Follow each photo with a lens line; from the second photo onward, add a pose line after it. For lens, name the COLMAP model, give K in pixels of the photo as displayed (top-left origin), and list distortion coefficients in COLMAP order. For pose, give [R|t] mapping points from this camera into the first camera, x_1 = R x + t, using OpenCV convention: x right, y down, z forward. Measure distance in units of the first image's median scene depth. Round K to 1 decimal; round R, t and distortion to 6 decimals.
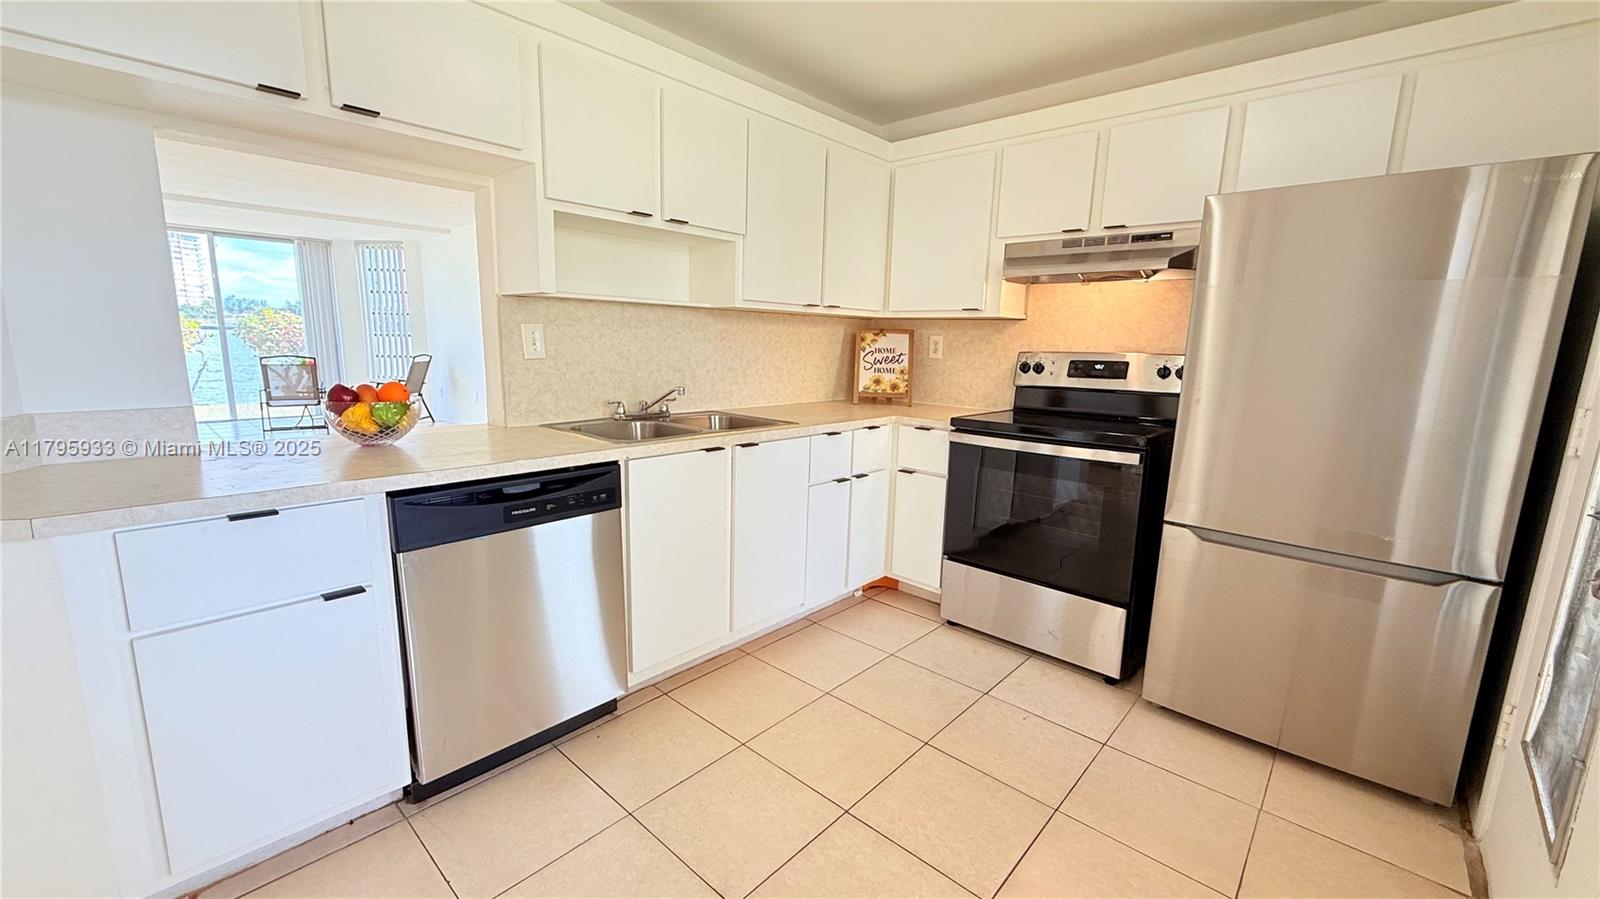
lens RADIAL K [[636.6, 0, 790.4], [0, 636.6, 451.5], [0, 0, 1]] dist [0.001212, 0.000326]
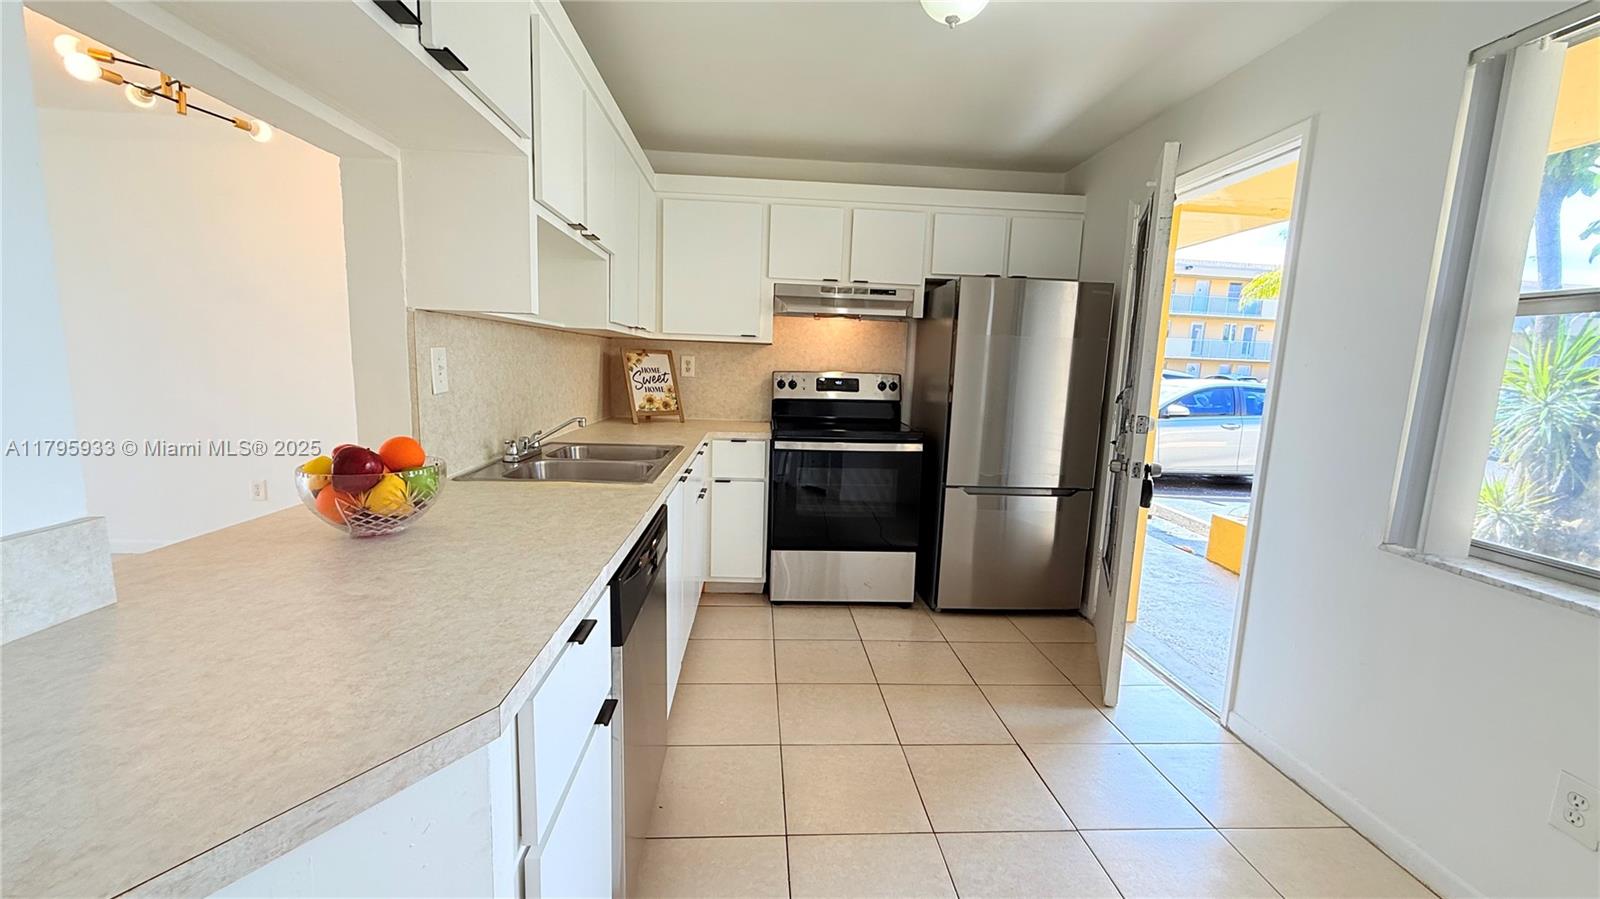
lens RADIAL K [[636.6, 0, 793.1], [0, 636.6, 454.1], [0, 0, 1]] dist [0.001212, 0.000326]
pose [[0.690836, -0.103753, 0.715528, -0.478460], [0.108709, 0.993305, 0.039074, -0.041314], [-0.714792, 0.050791, 0.697490, 0.129895]]
